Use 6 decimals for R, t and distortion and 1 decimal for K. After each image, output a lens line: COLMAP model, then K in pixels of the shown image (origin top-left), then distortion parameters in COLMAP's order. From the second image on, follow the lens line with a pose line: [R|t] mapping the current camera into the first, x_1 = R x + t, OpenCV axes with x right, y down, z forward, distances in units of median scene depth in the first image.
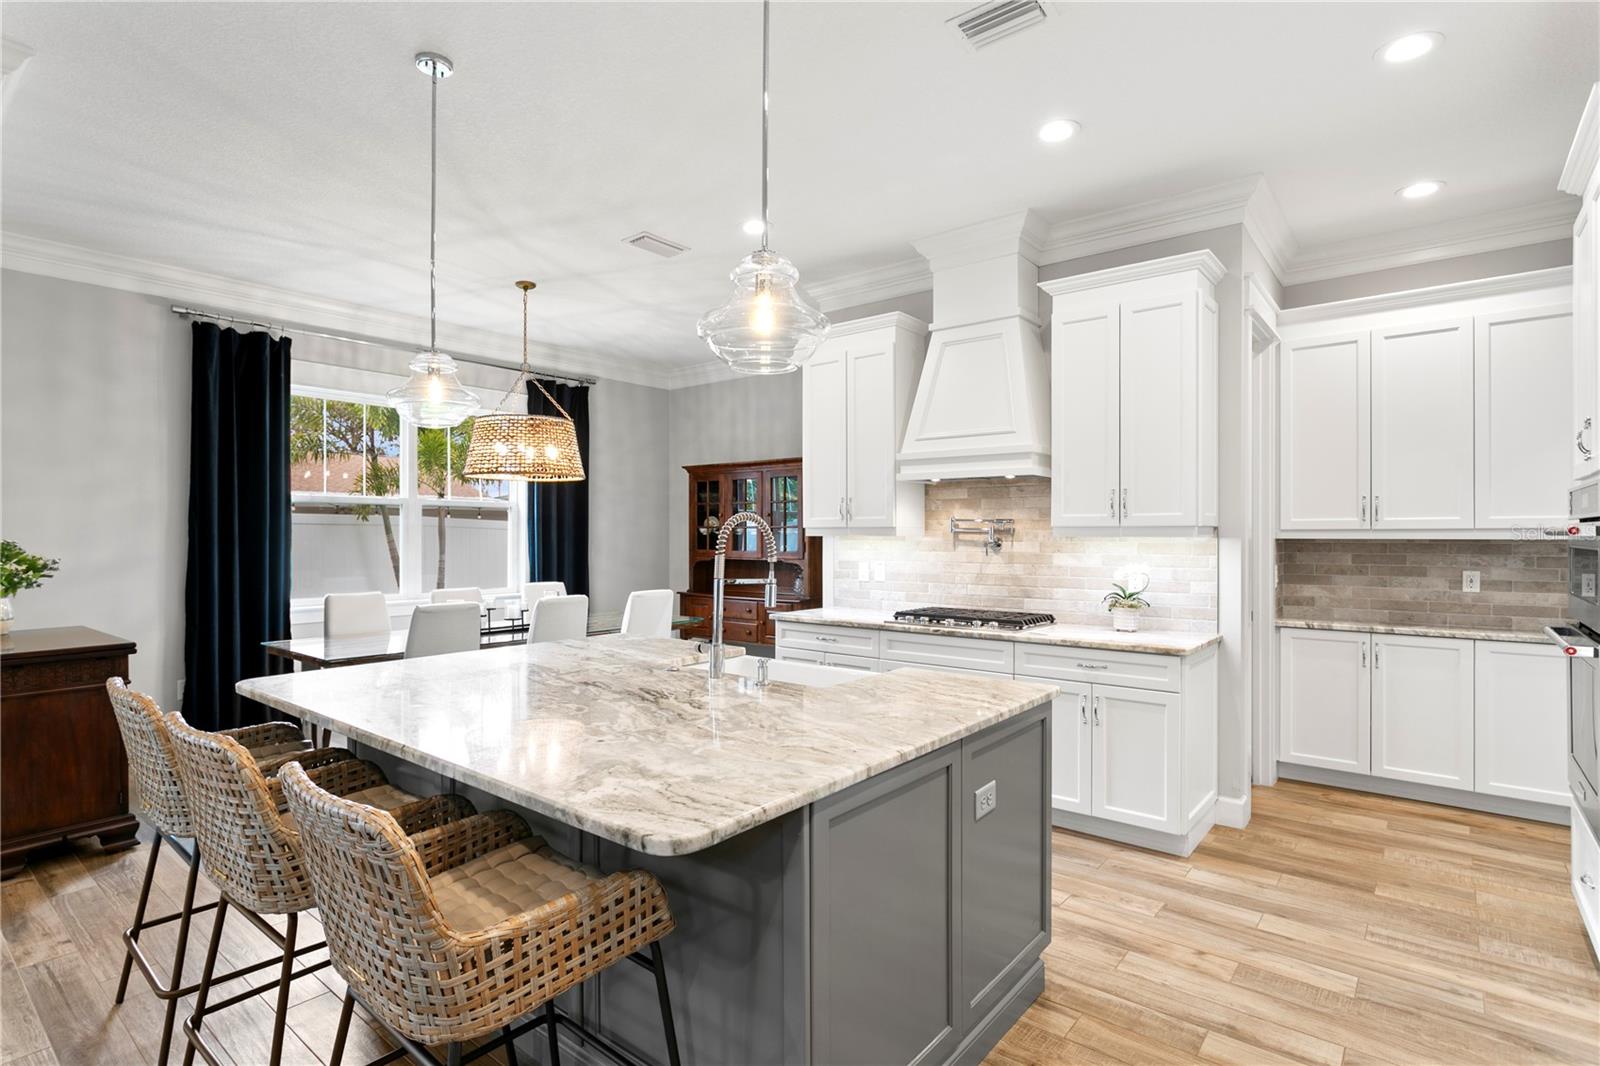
lens RADIAL K [[817.1, 0, 794.3], [0, 817.1, 531.3], [0, 0, 1]] dist [-0.011454, 0.001785]
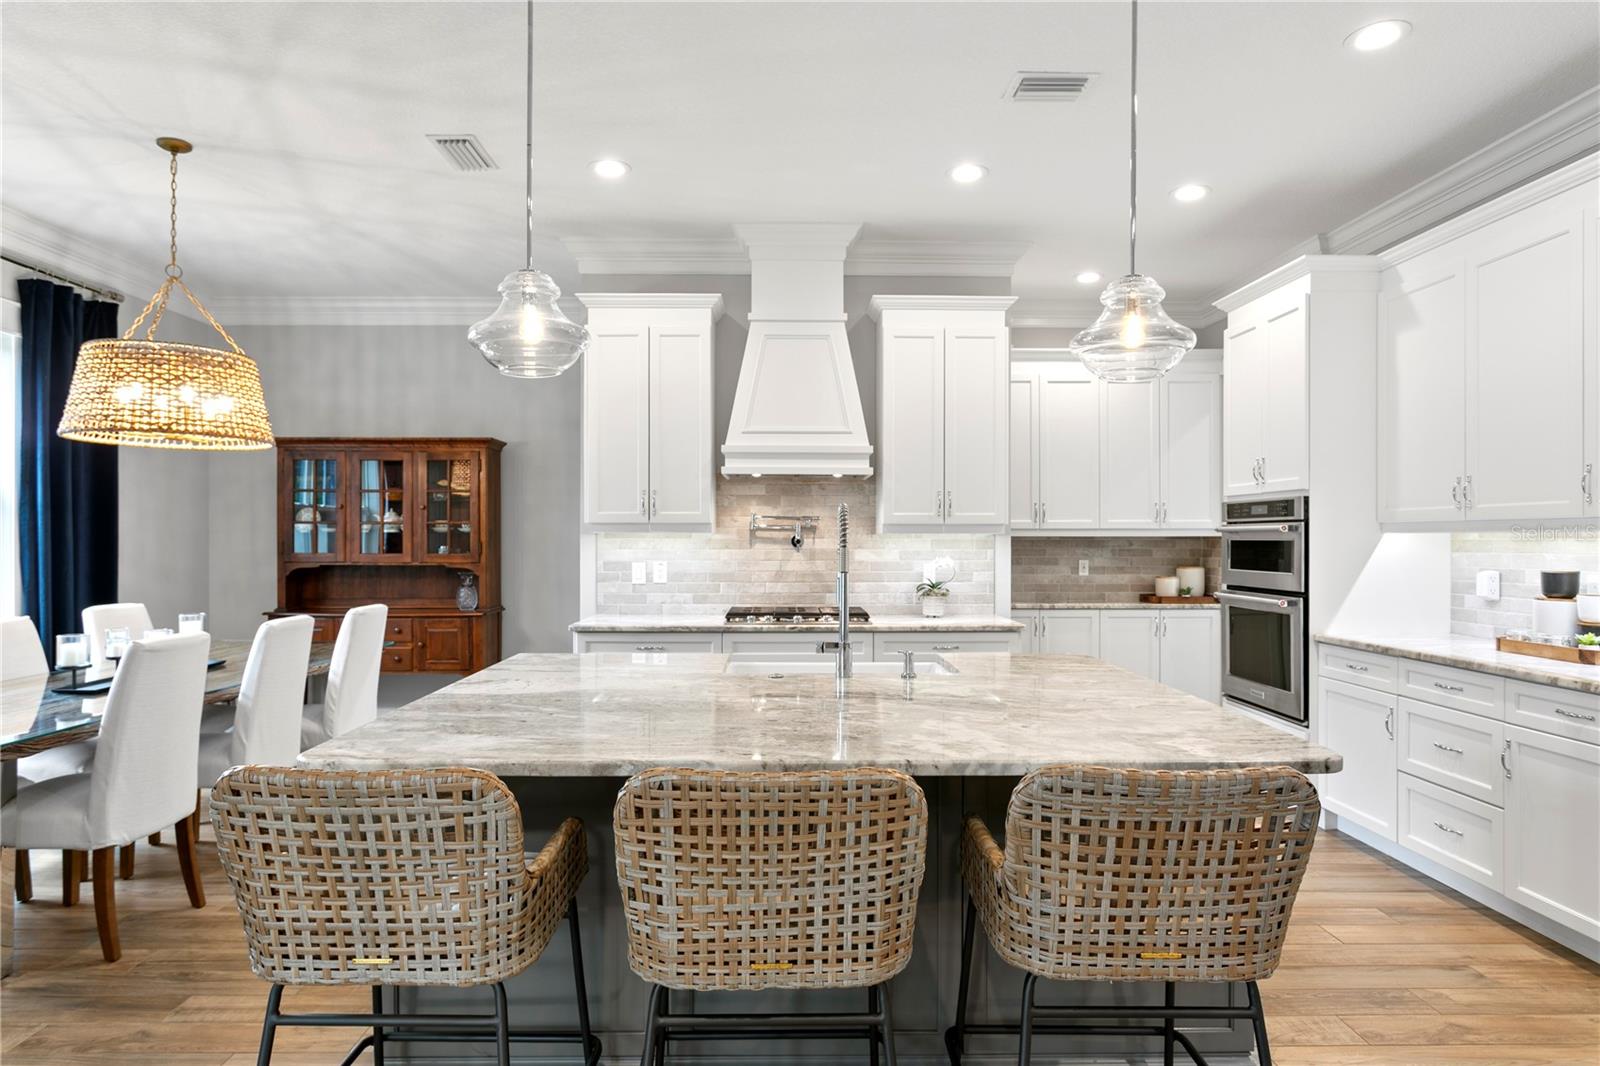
lens RADIAL K [[926.7, 0, 798.4], [0, 926.7, 534.4], [0, 0, 1]] dist [-0.014382, 0.002057]
pose [[0.750022, 0.003514, 0.661404, -0.519207], [-0.003263, 0.999993, -0.001612, 0.009290], [-0.661405, -0.000949, 0.750028, 0.142838]]
